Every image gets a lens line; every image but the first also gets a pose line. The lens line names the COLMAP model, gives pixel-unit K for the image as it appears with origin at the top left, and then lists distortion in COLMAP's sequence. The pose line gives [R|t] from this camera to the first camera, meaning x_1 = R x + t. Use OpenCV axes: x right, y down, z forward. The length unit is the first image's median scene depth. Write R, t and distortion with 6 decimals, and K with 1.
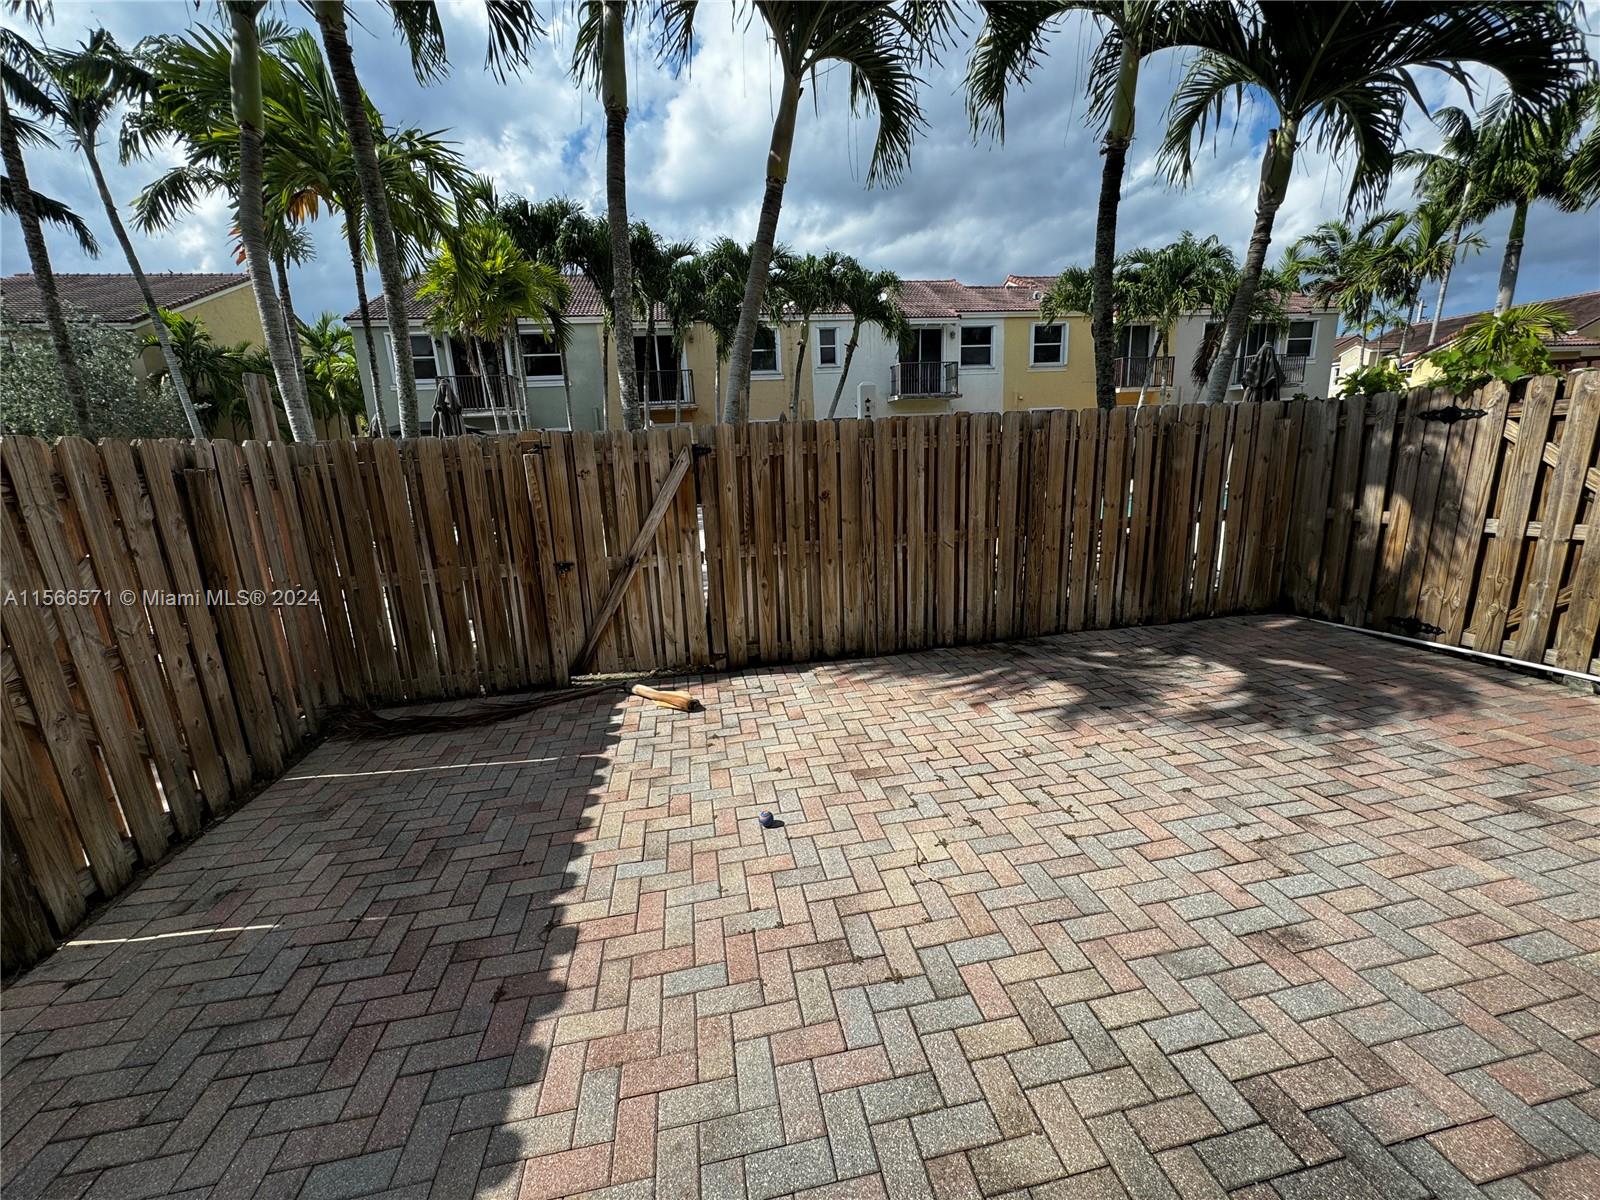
lens RADIAL K [[644.1, 0, 797.7], [0, 644.1, 601.3], [0, 0, 1]] dist [0.000171, 0.000496]
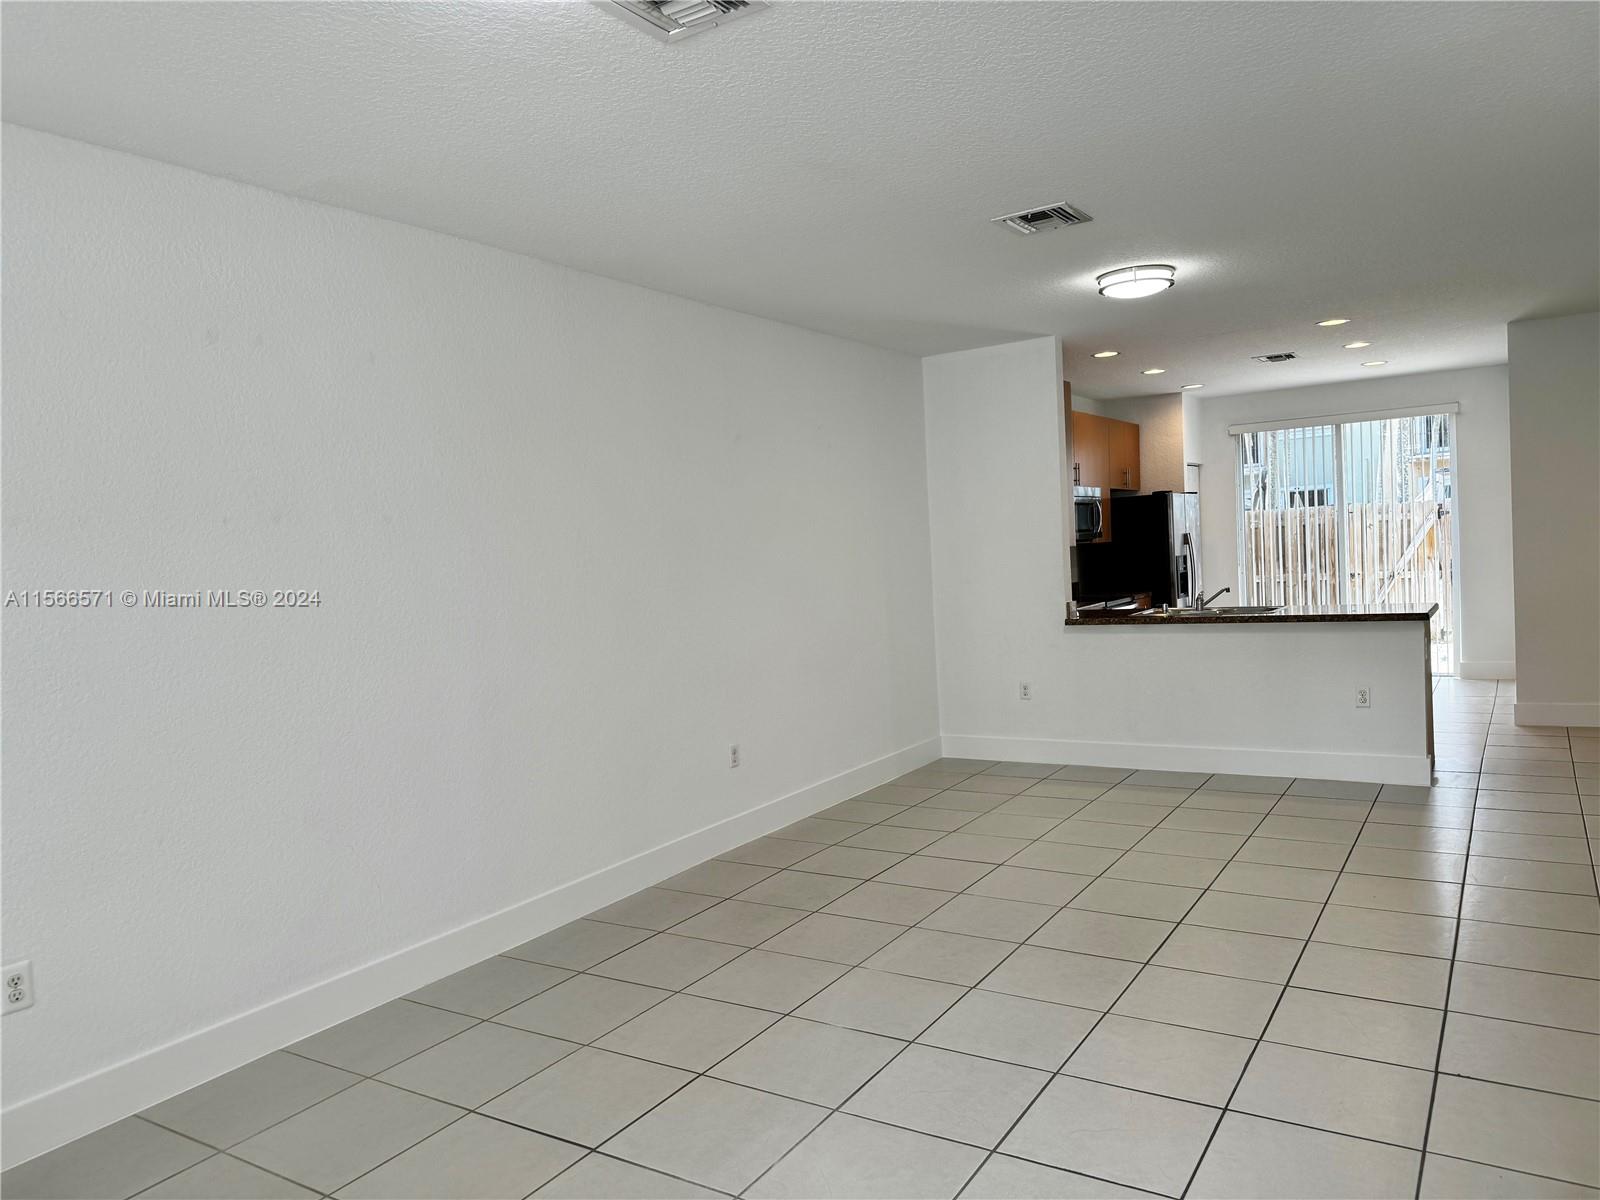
lens RADIAL K [[1120.0, 0, 813.1], [0, 1120.0, 600.9], [0, 0, 1]] dist [0.035298, -0.002228]
pose [[0.741277, 0.040078, -0.670001, 0.634387], [-0.139644, 0.985581, -0.095545, 0.523300], [0.656511, 0.164387, 0.736186, -2.296159]]
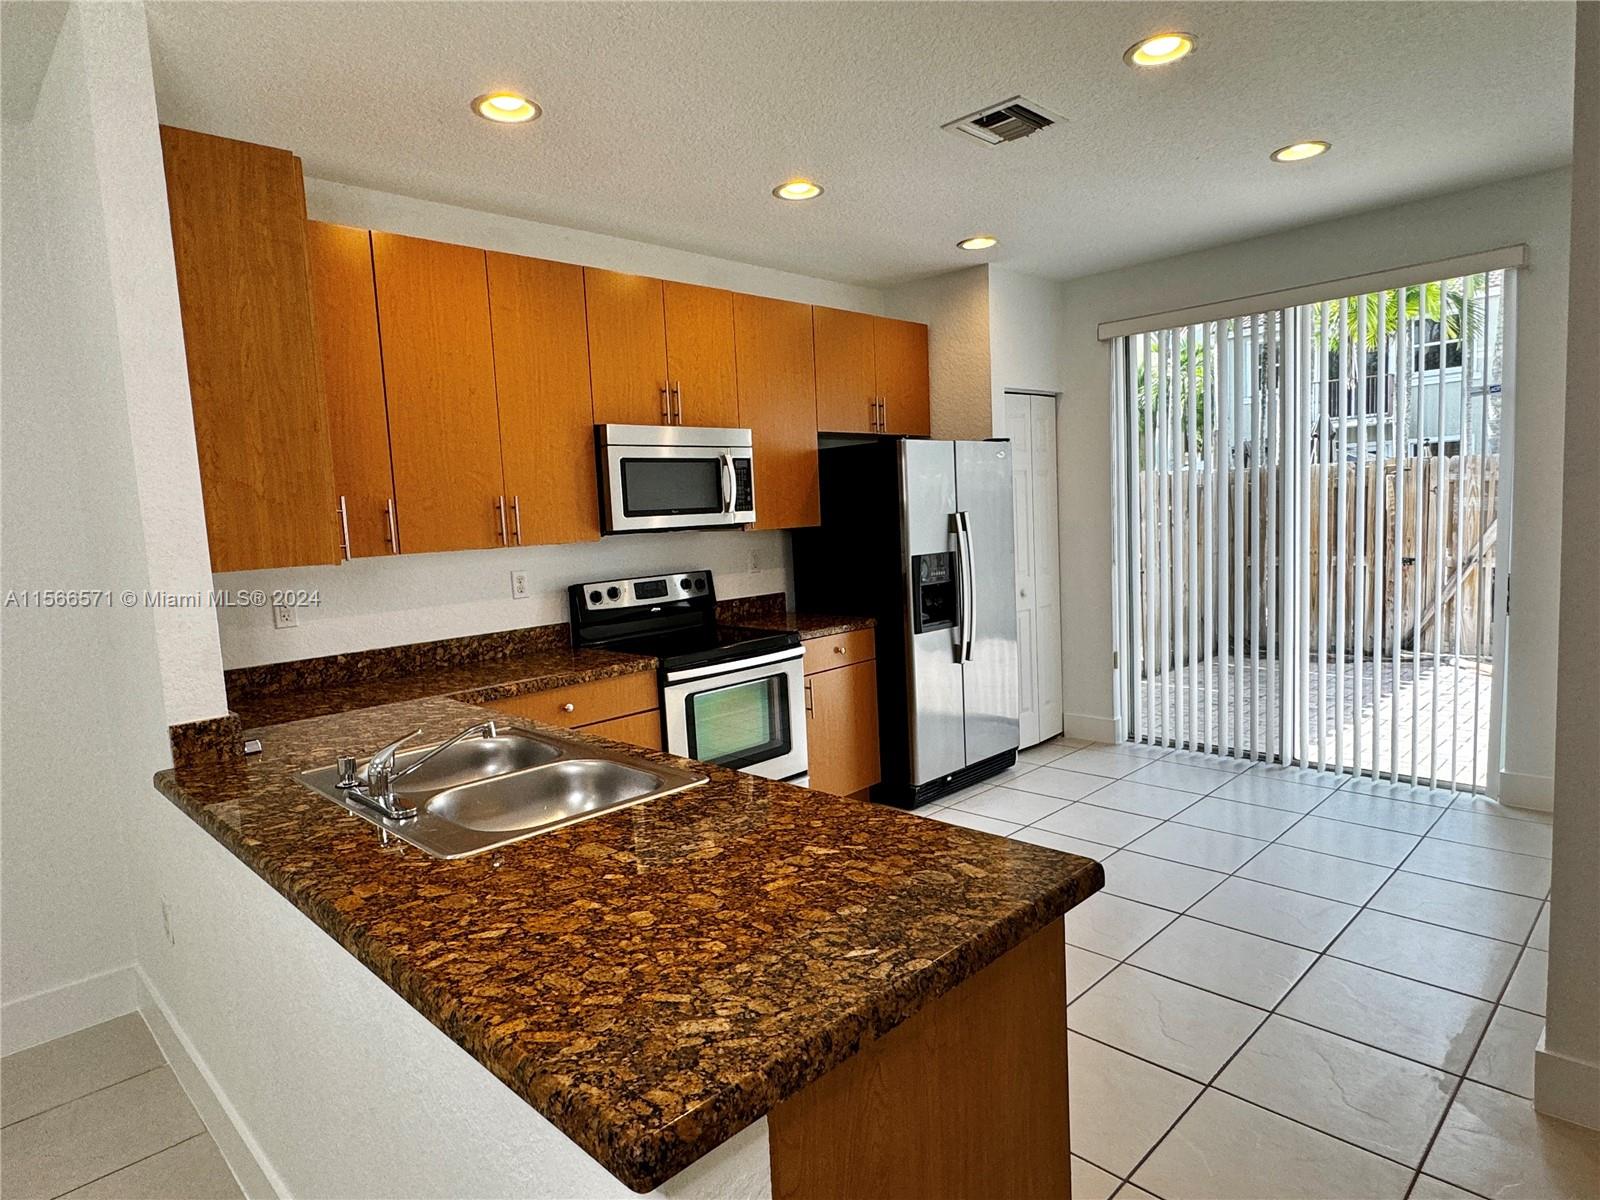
lens RADIAL K [[926.5, 0, 789.7], [0, 926.5, 604.0], [0, 0, 1]] dist [-0.004511, 0.002816]
pose [[0.566421, 0.105763, -0.817301, 0.438610], [-0.171681, 0.985116, 0.008497, 0.217711], [0.806035, 0.135502, 0.576148, -1.002277]]
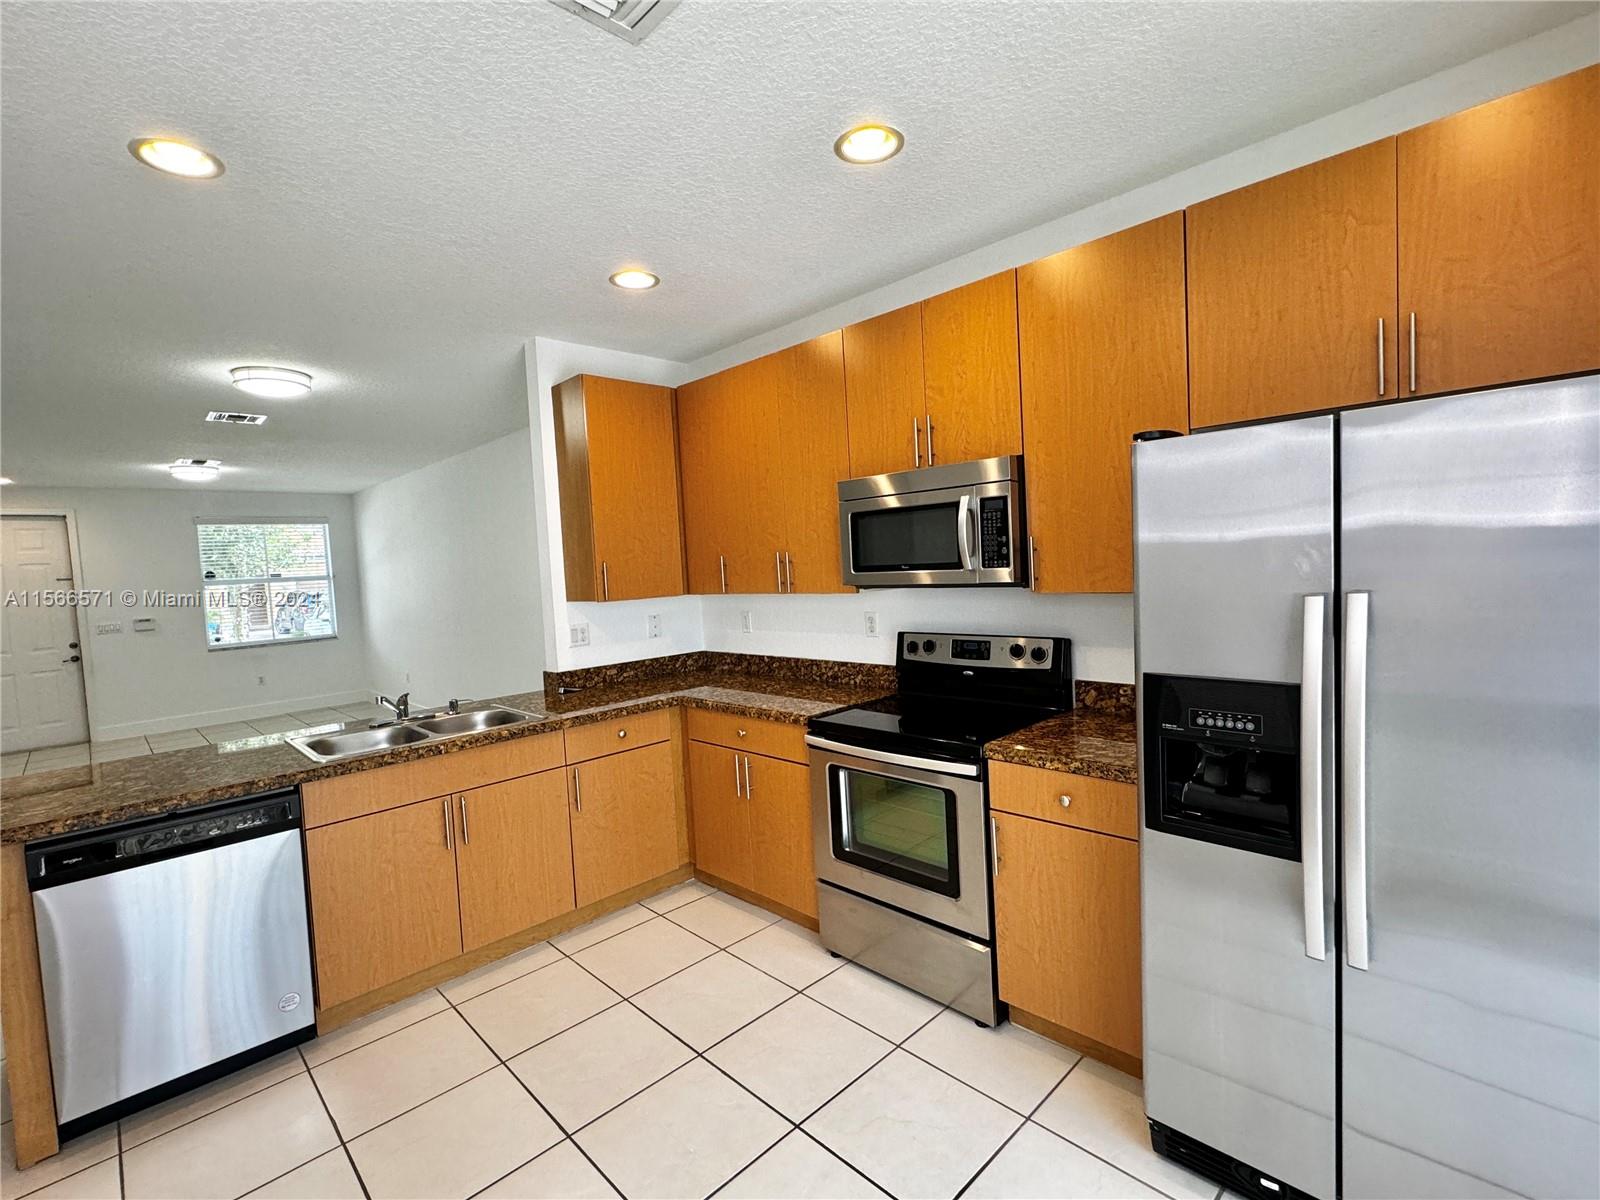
lens RADIAL K [[734.6, 0, 798.0], [0, 734.6, 600.8], [0, 0, 1]] dist [-0.001876, 0.000440]
pose [[-0.820328, 0.124352, -0.558211, 0.097341], [-0.040905, 0.960816, 0.274153, 0.030853], [0.570429, 0.247729, -0.783097, -0.207956]]
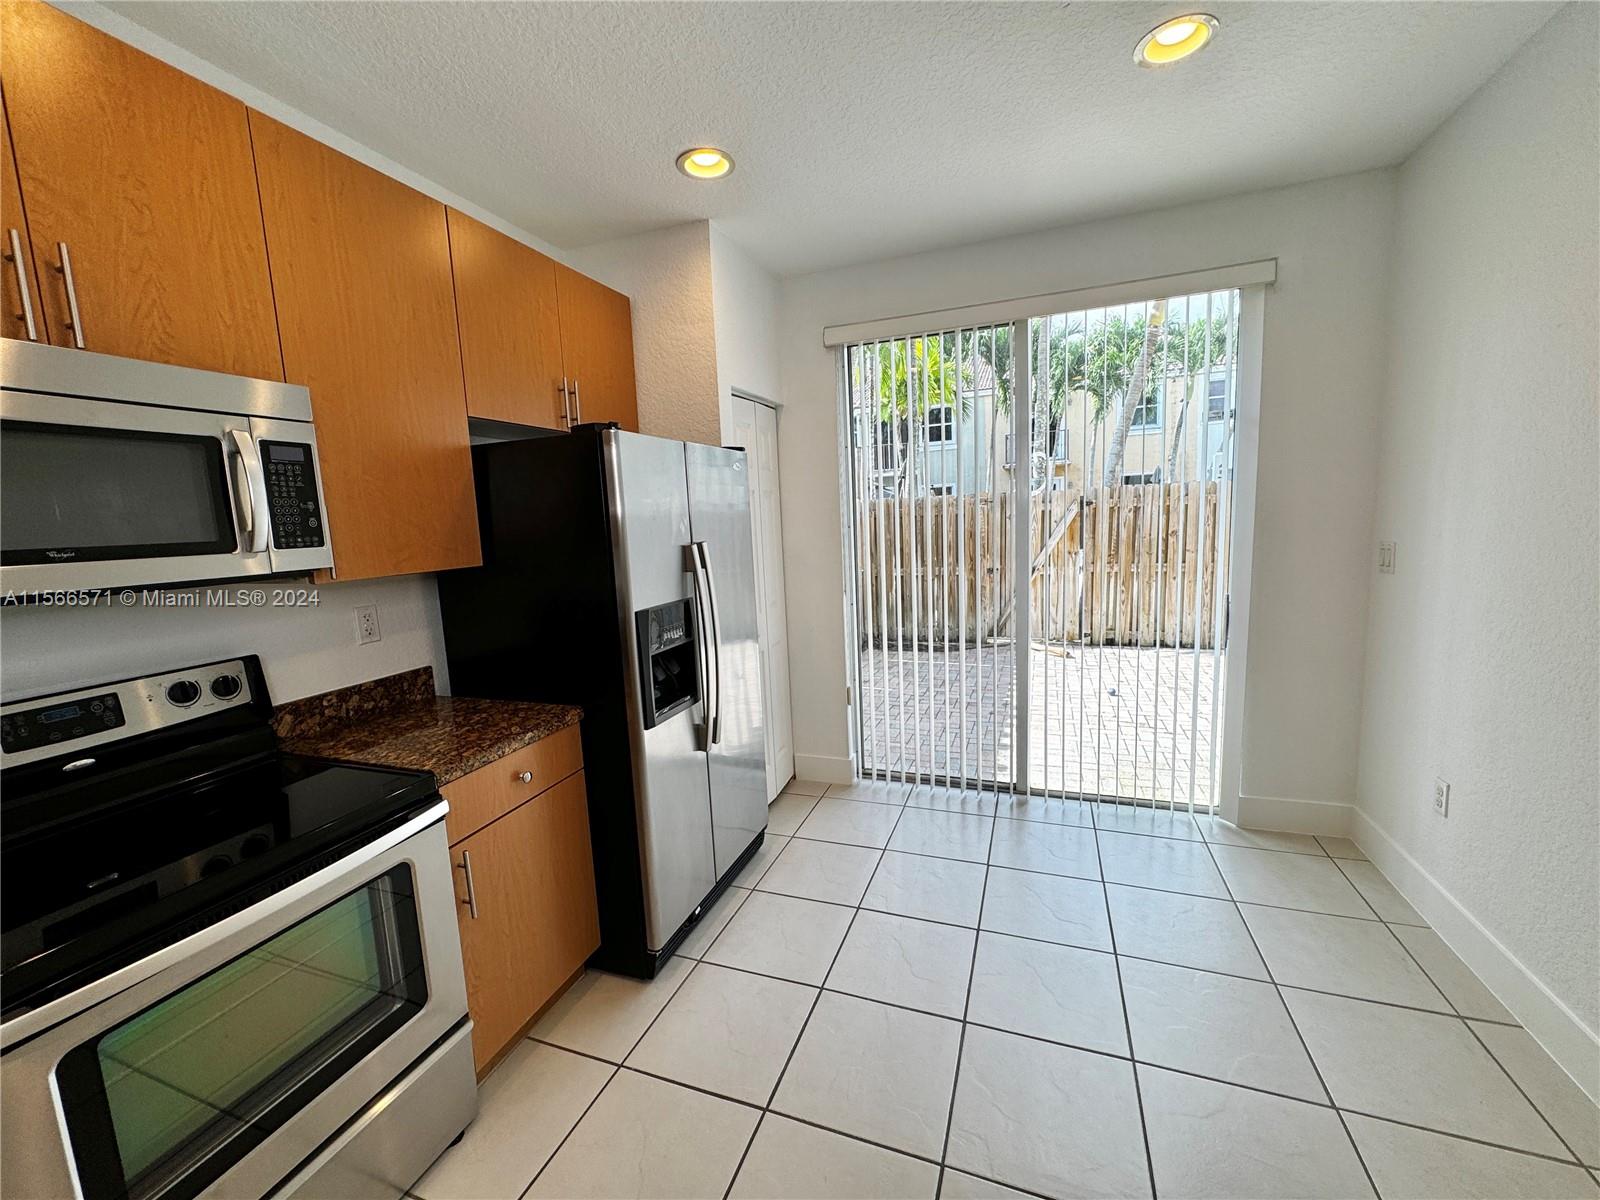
lens RADIAL K [[644.1, 0, 799.9], [0, 644.1, 600.2], [0, 0, 1]] dist [0.000171, 0.000496]
pose [[0.863044, 0.075173, -0.499505, 0.052573], [-0.114054, 0.992328, -0.047721, 0.158369], [0.492085, 0.098156, 0.864996, -0.691305]]
